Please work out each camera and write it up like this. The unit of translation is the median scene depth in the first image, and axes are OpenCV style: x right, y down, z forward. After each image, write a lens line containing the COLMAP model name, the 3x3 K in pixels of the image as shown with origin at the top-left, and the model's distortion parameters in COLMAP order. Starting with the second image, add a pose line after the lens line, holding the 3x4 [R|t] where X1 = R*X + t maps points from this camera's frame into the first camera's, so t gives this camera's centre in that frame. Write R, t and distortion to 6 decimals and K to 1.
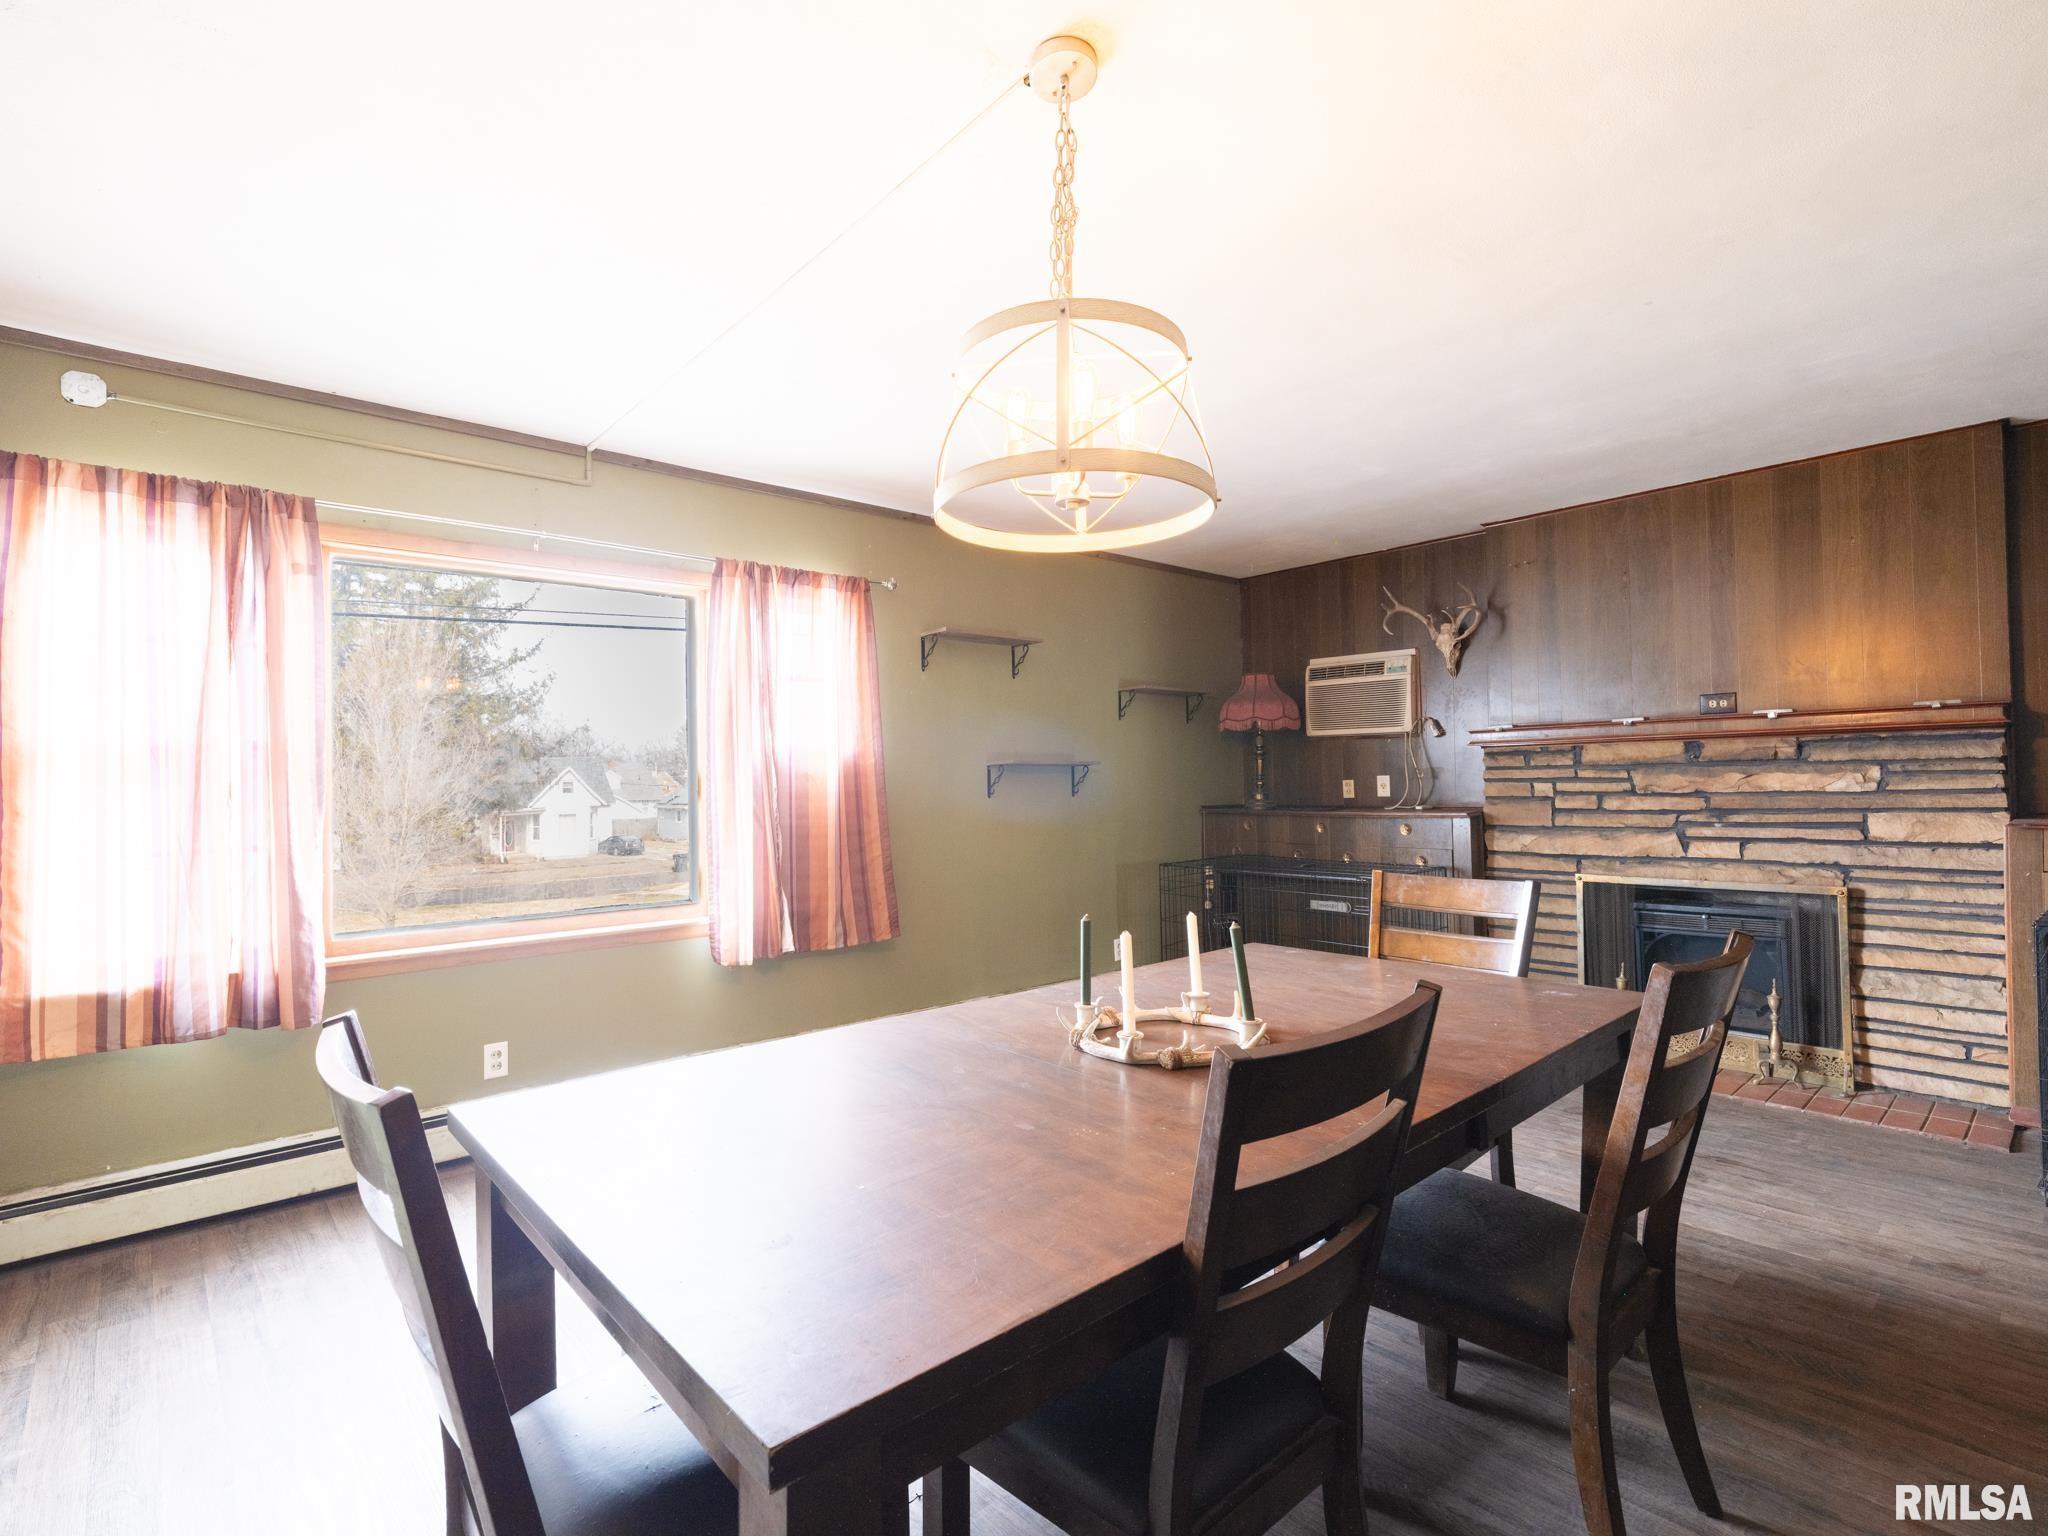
lens RADIAL K [[988.3, 0, 1015.1], [0, 988.3, 764.0], [0, 0, 1]] dist [0.000553, 0.001415]
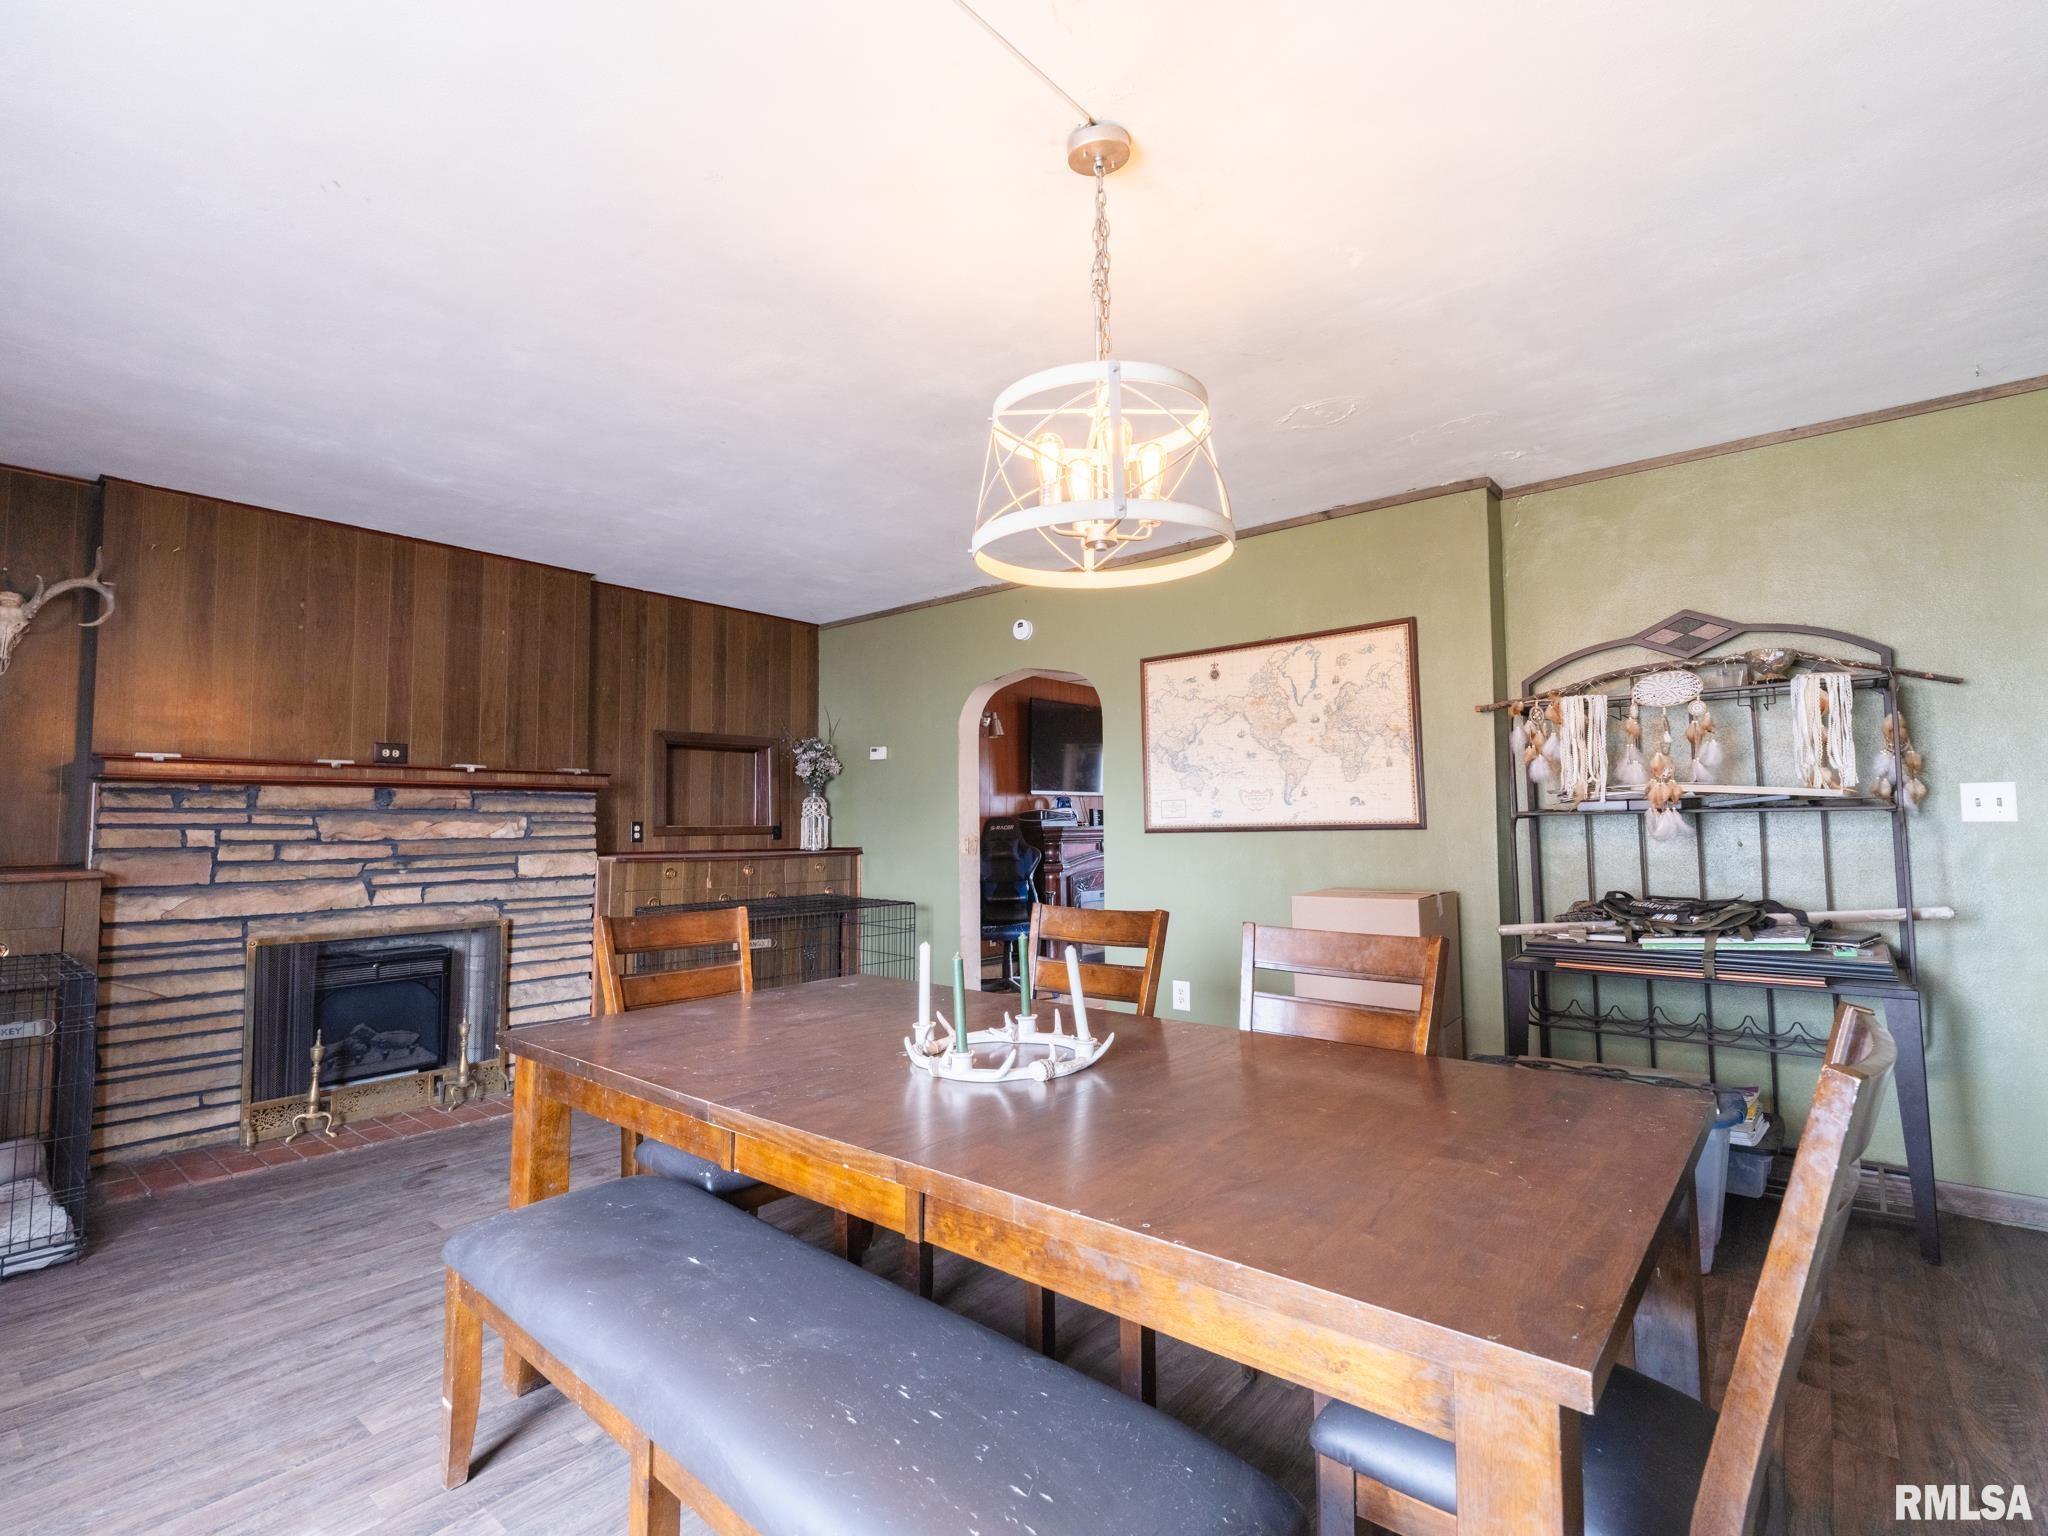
lens RADIAL K [[988.3, 0, 1015.1], [0, 988.3, 764.0], [0, 0, 1]] dist [0.000553, 0.001415]
pose [[-0.154343, 0.072548, 0.985350, -0.405729], [-0.016282, 0.996978, -0.075954, 0.017951], [-0.987883, -0.027766, -0.152696, 0.533466]]
